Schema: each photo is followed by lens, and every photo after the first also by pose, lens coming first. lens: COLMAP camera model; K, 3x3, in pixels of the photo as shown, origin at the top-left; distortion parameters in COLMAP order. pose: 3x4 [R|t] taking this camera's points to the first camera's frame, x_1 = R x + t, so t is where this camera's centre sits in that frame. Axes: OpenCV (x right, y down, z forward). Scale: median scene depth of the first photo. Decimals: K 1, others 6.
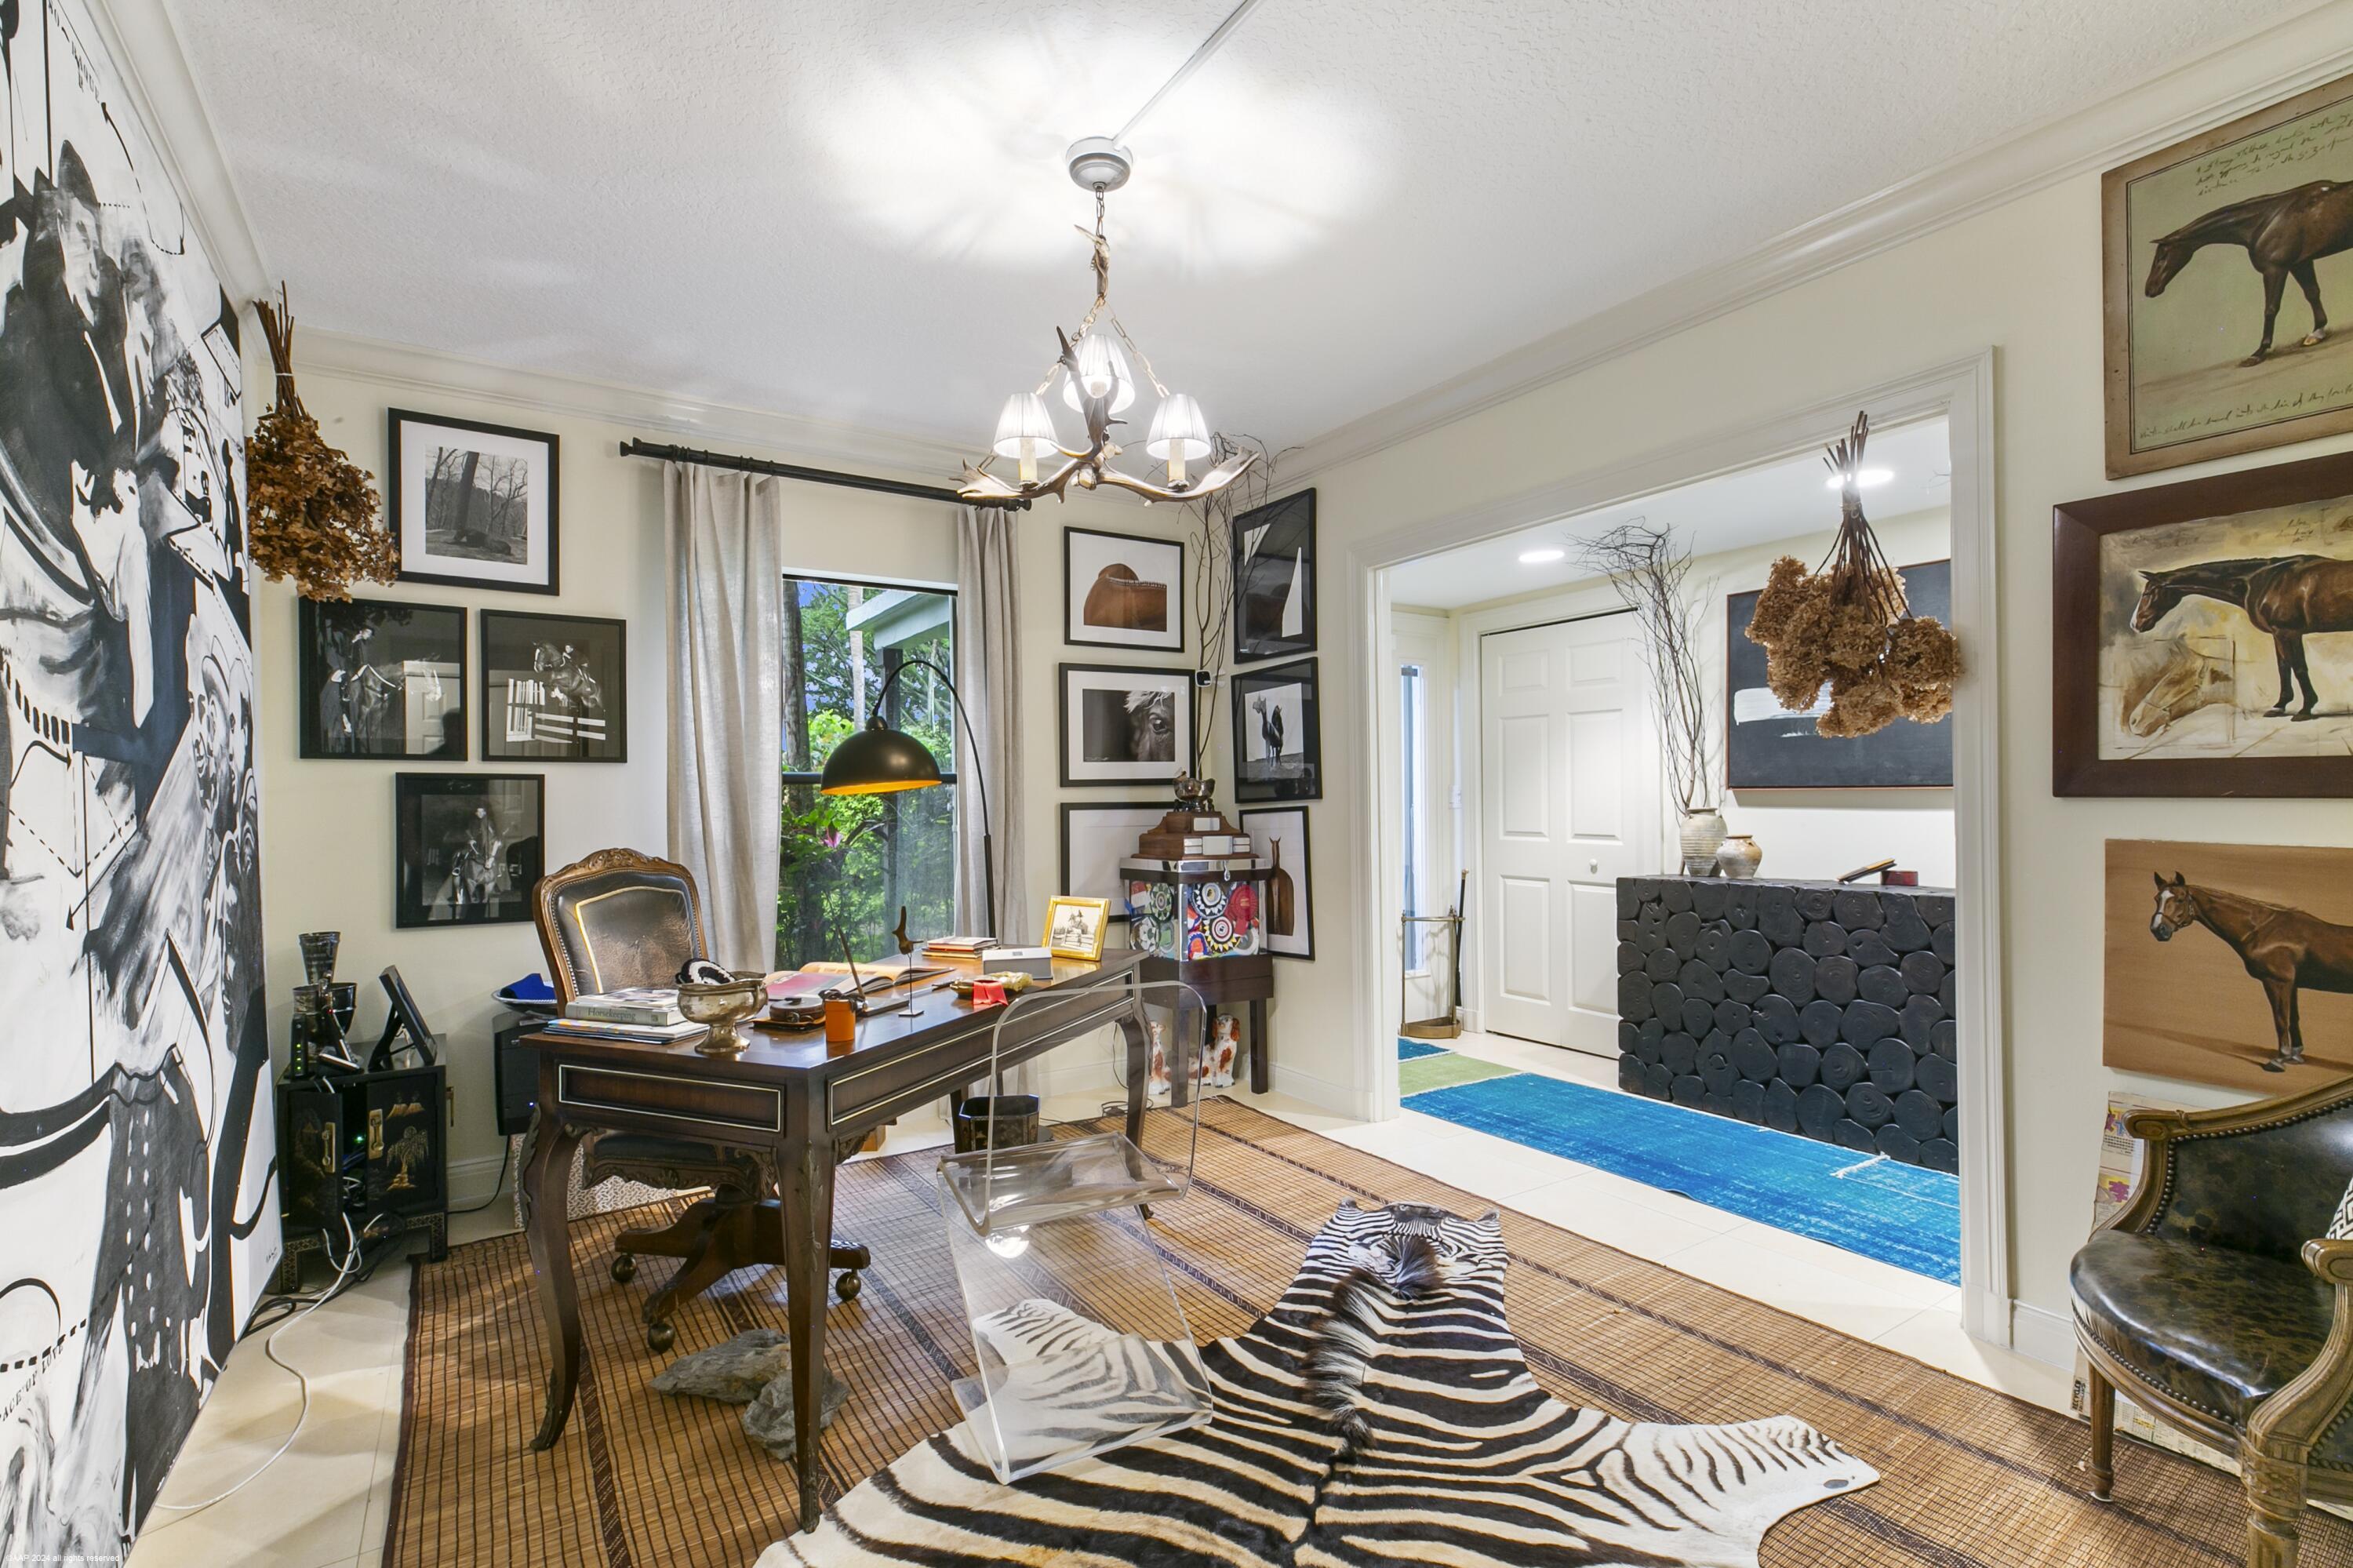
lens RADIAL K [[1080.1, 0, 1116.5], [0, 1080.1, 806.7], [0, 0, 1]] dist [0.010968, -0.002147]
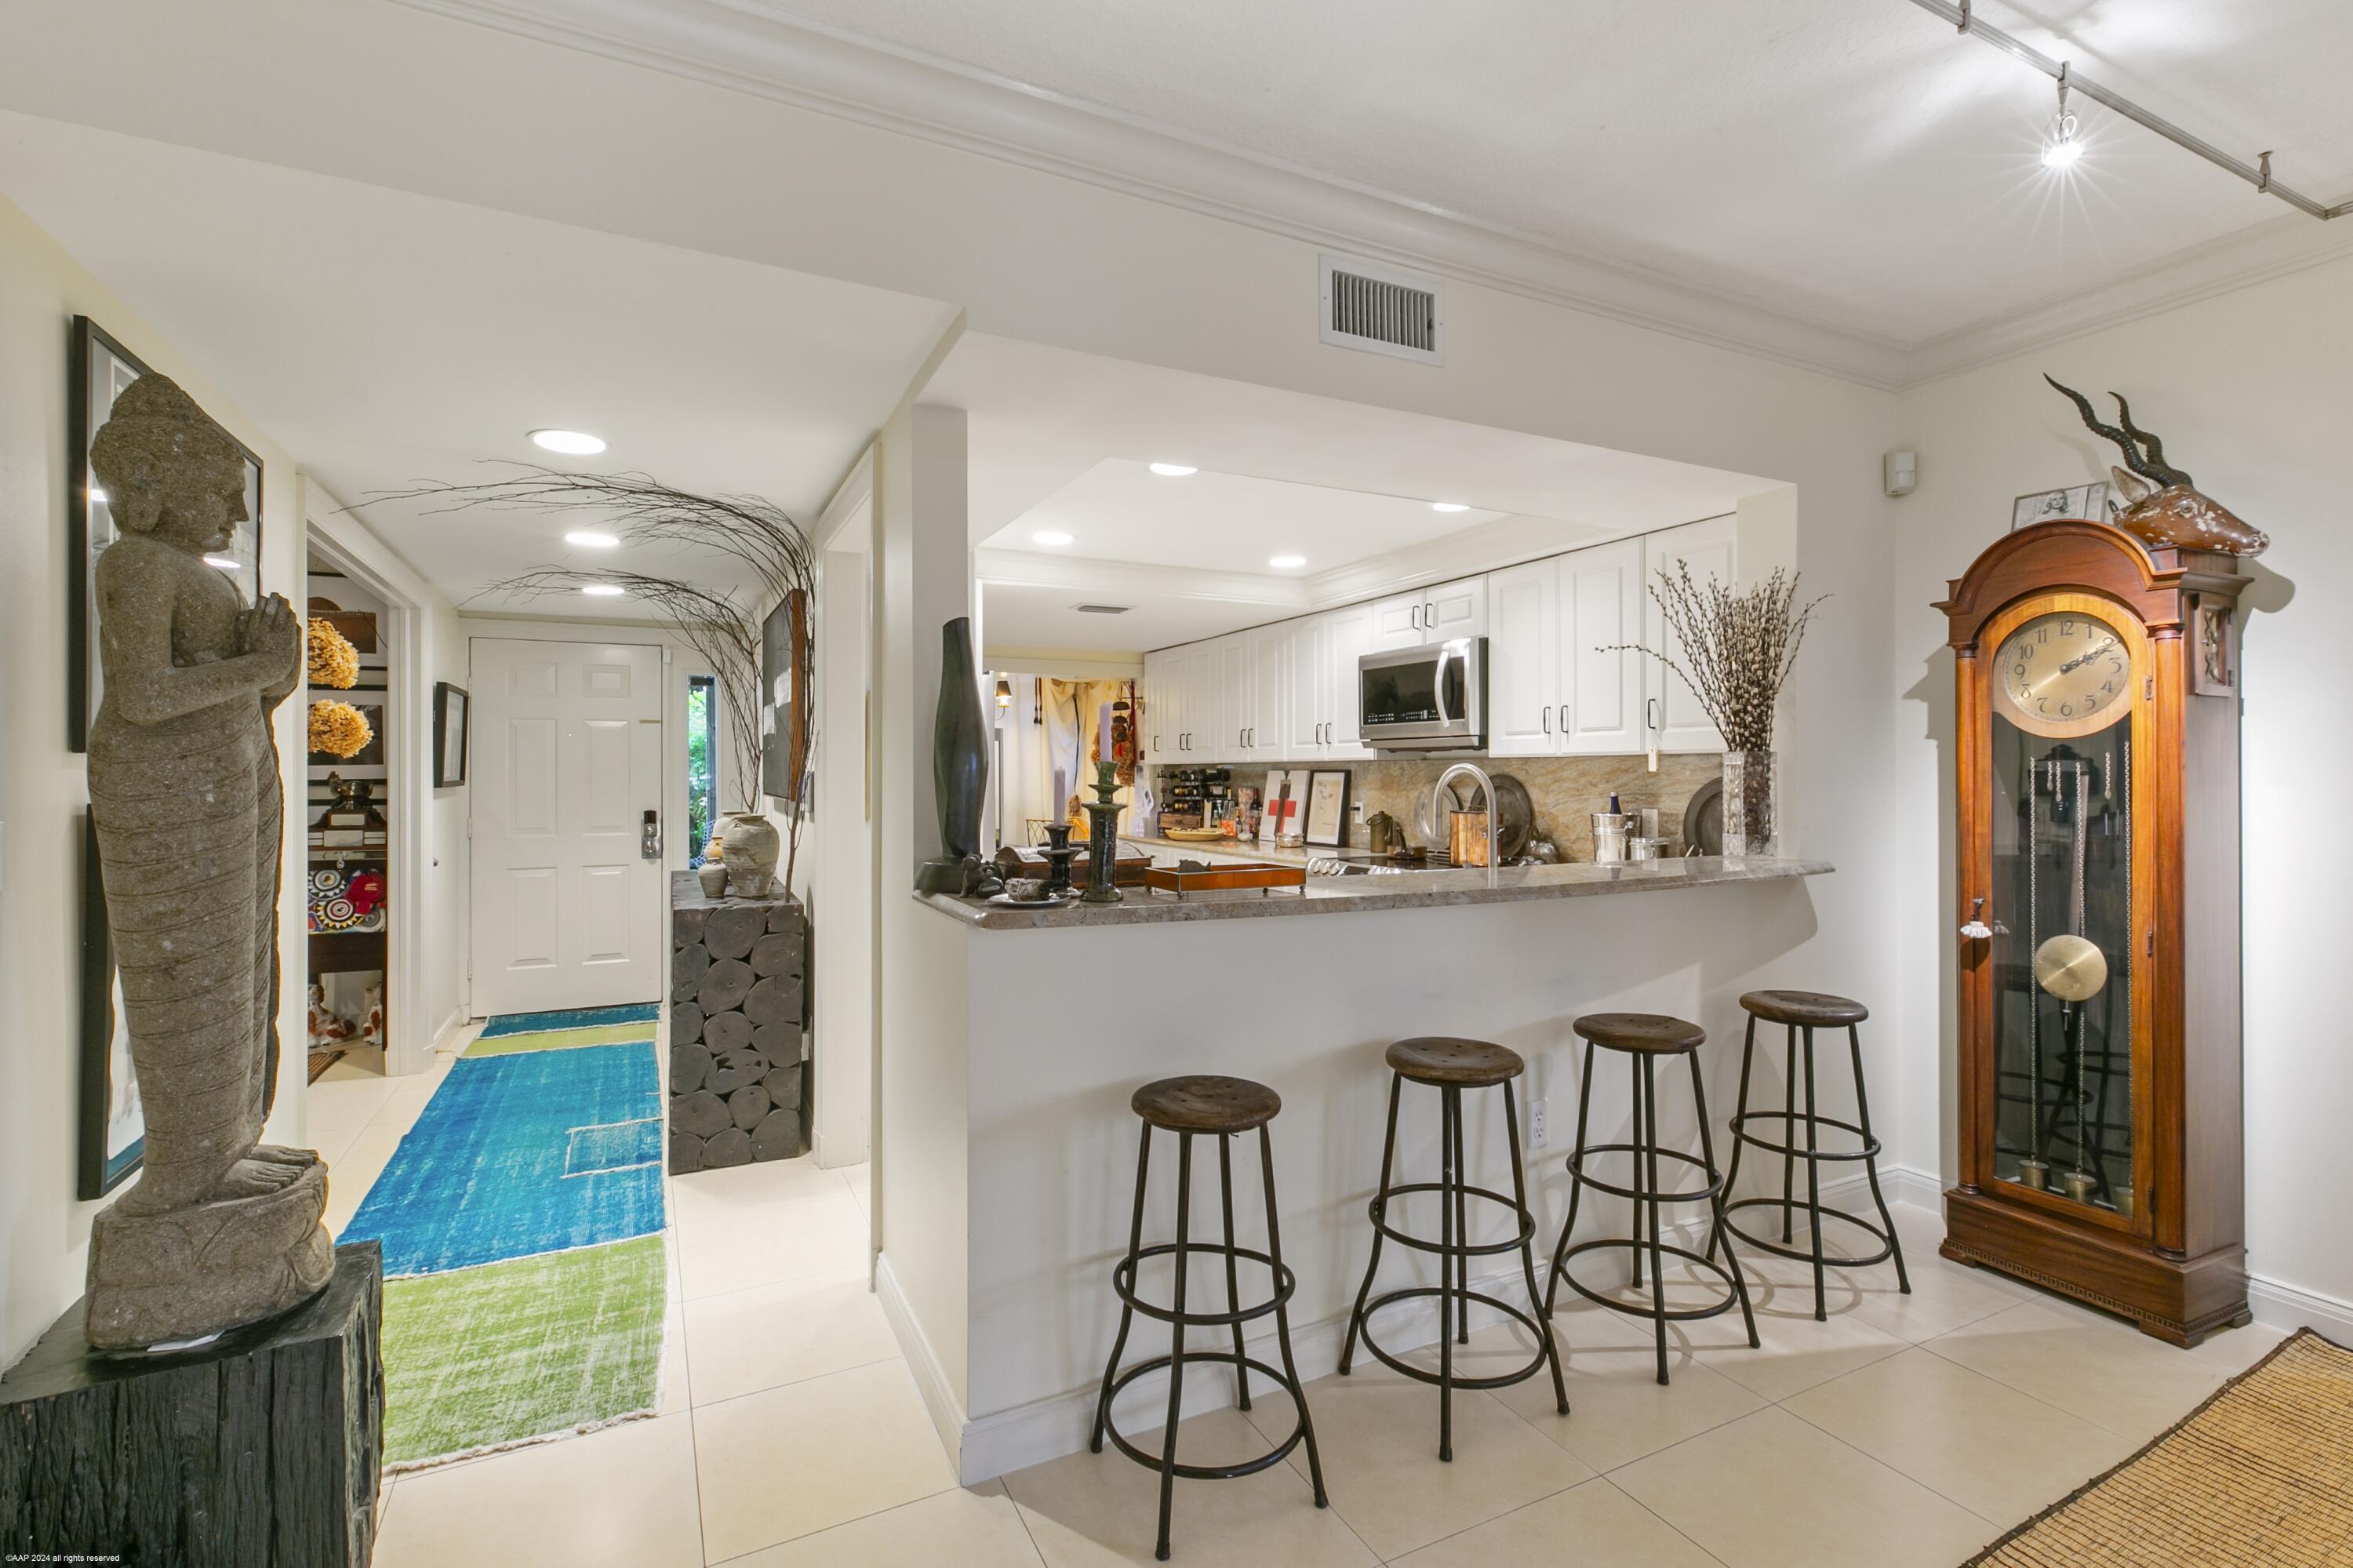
lens RADIAL K [[1080.1, 0, 1179.1], [0, 1080.1, 770.6], [0, 0, 1]] dist [0.010968, -0.002147]
pose [[0.994846, 0.009270, -0.100975, 1.689454], [-0.009650, 0.999948, -0.003272, -0.065227], [0.100940, 0.004229, 0.994884, -0.130268]]
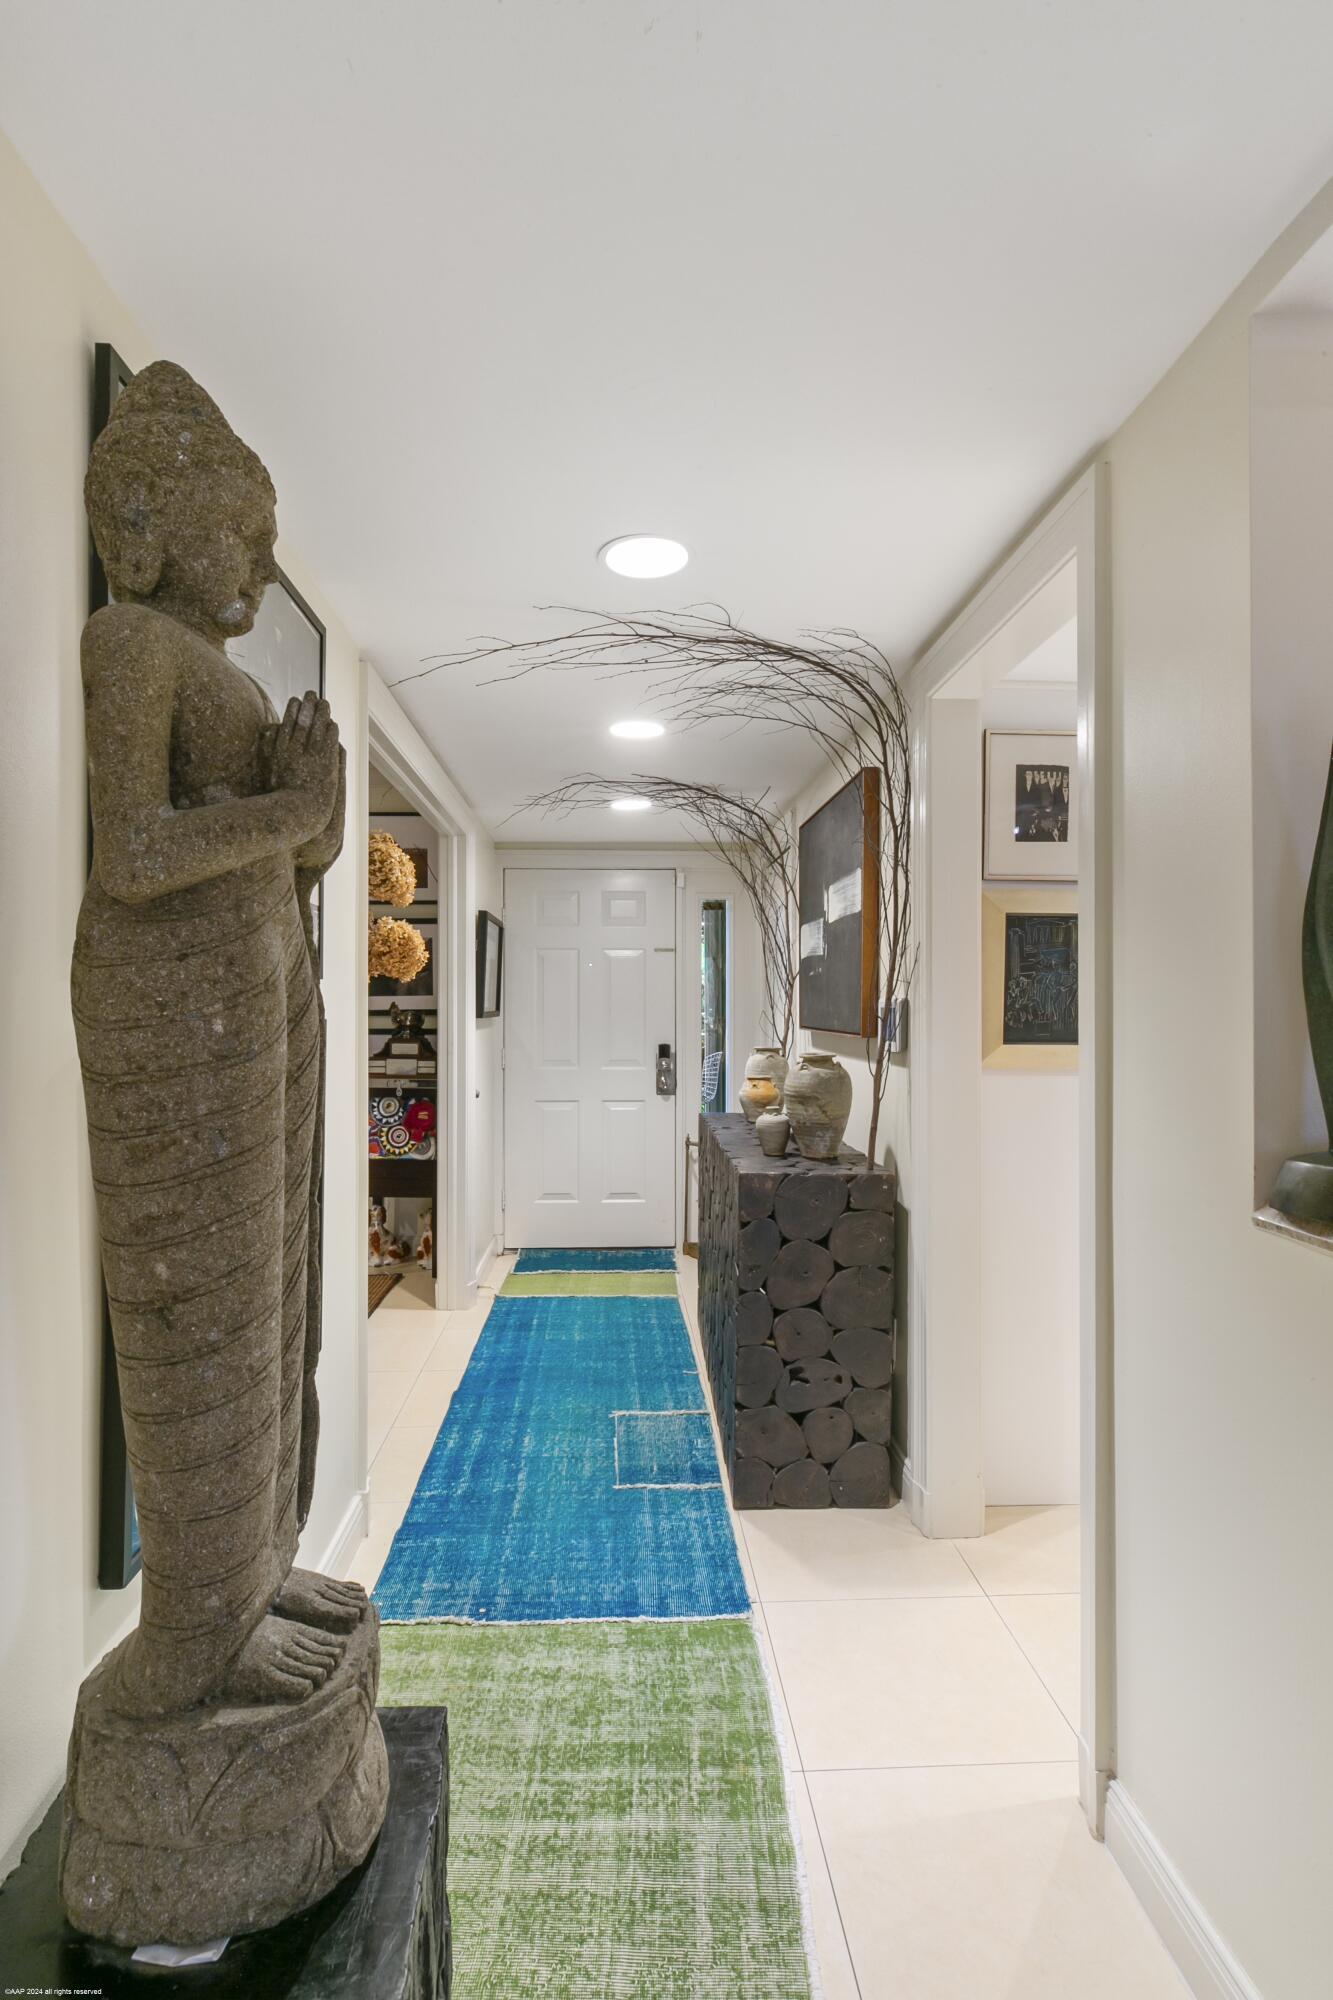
lens RADIAL K [[1052.7, 0, 663.1], [0, 1052.7, 1006.1], [0, 0, 1]] dist [0.000155, 0.003150]
pose [[0.870855, 0.011391, -0.491408, 1.395044], [-0.012499, 0.999921, 0.001028, -0.055634], [0.491381, 0.005247, 0.870929, 0.182588]]
